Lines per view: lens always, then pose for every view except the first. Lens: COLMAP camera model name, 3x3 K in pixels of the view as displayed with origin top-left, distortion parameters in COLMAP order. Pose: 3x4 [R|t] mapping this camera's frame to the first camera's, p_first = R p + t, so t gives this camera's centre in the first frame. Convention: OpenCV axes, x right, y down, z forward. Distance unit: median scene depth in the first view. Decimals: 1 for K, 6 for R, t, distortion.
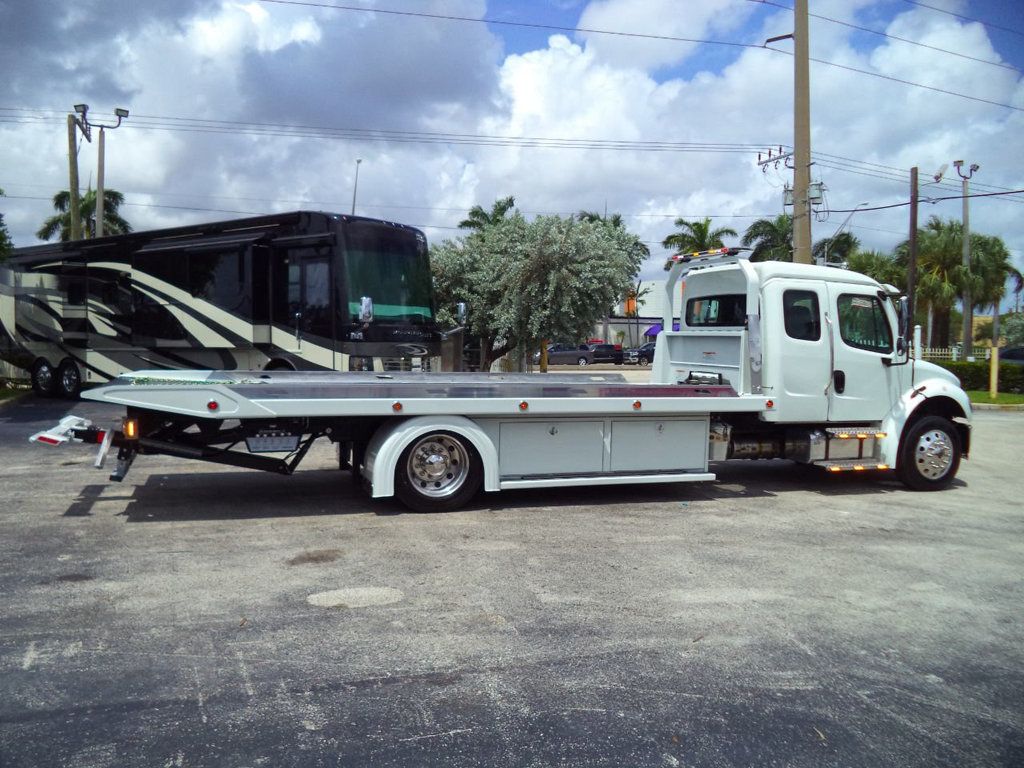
lens RADIAL K [[826.4, 0, 507.3], [0, 826.4, 381.6], [0, 0, 1]] dist [-0.010784, -0.008949]
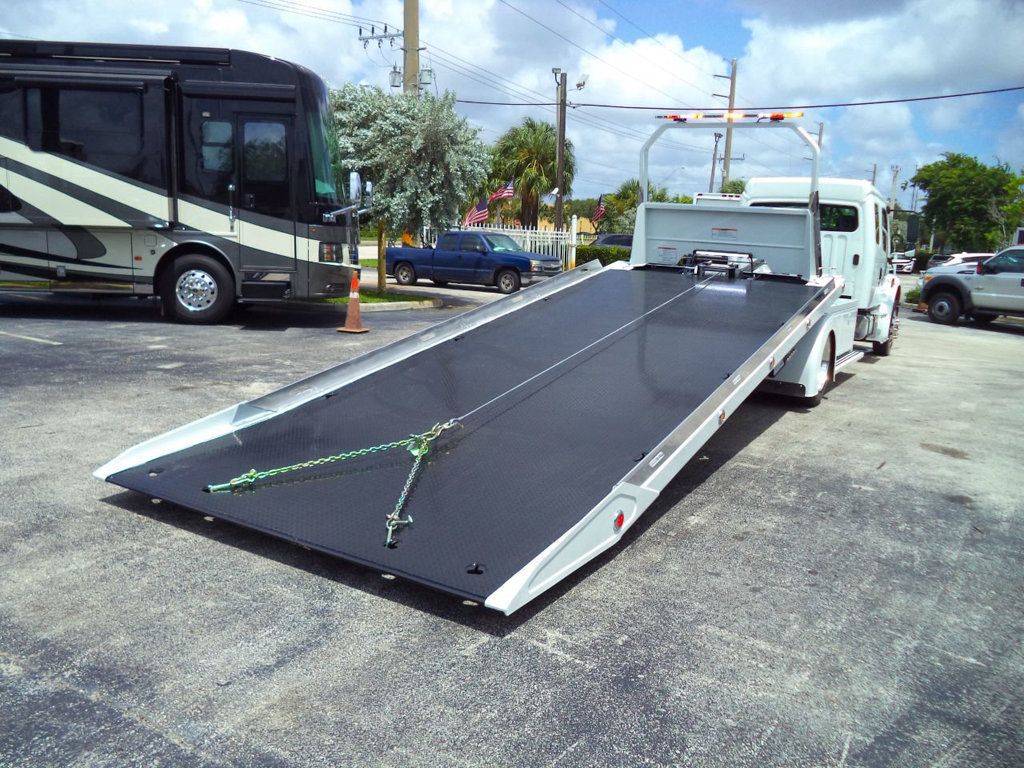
lens RADIAL K [[821.9, 0, 514.6], [0, 821.9, 383.6], [0, 0, 1]] dist [-0.012645, -0.008205]
pose [[0.782358, -0.090867, 0.616165, -0.762243], [-0.004862, 0.988379, 0.151932, -0.022678], [-0.622810, -0.121861, 0.772825, 0.292406]]
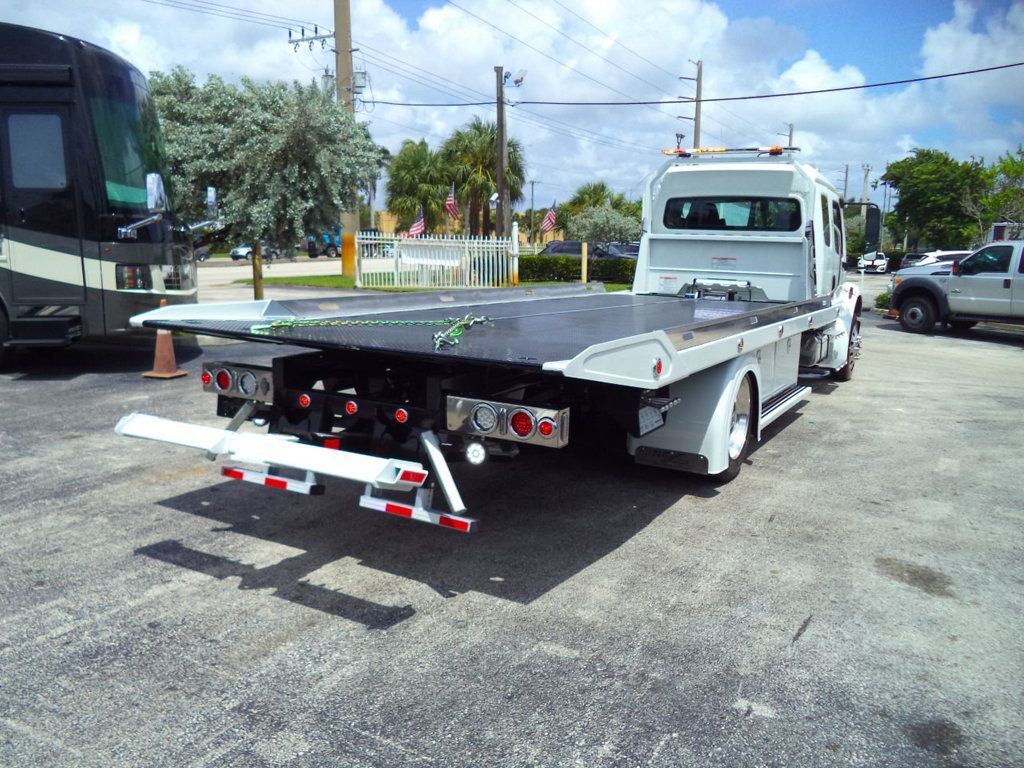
lens RADIAL K [[826.4, 0, 507.3], [0, 826.4, 381.6], [0, 0, 1]] dist [-0.010784, -0.008949]
pose [[0.770241, -0.105658, 0.628940, -0.511367], [0.023602, 0.990228, 0.137447, -0.028771], [-0.637316, -0.091023, 0.765208, 0.395858]]
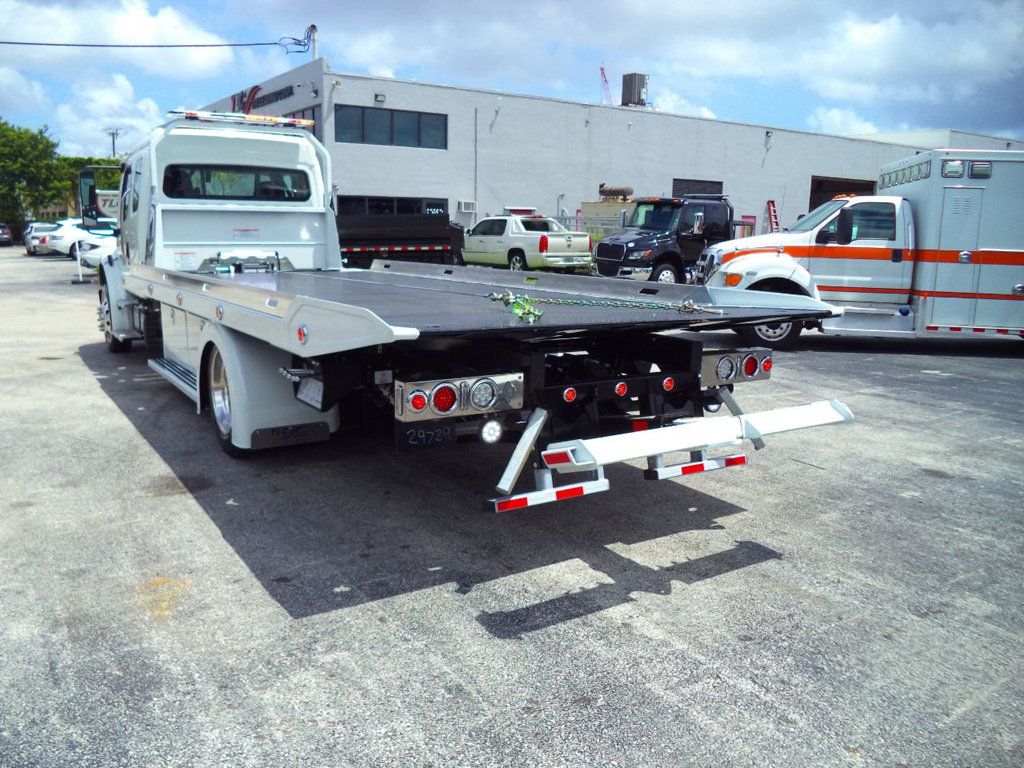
lens RADIAL K [[811.0, 0, 542.8], [0, 811.0, 384.6], [0, 0, 1]] dist [-0.030895, -0.003048]
pose [[-0.216704, -0.203879, 0.954711, -0.660655], [0.031045, 0.976016, 0.215475, -0.046239], [-0.975744, 0.076333, -0.205177, 0.825659]]
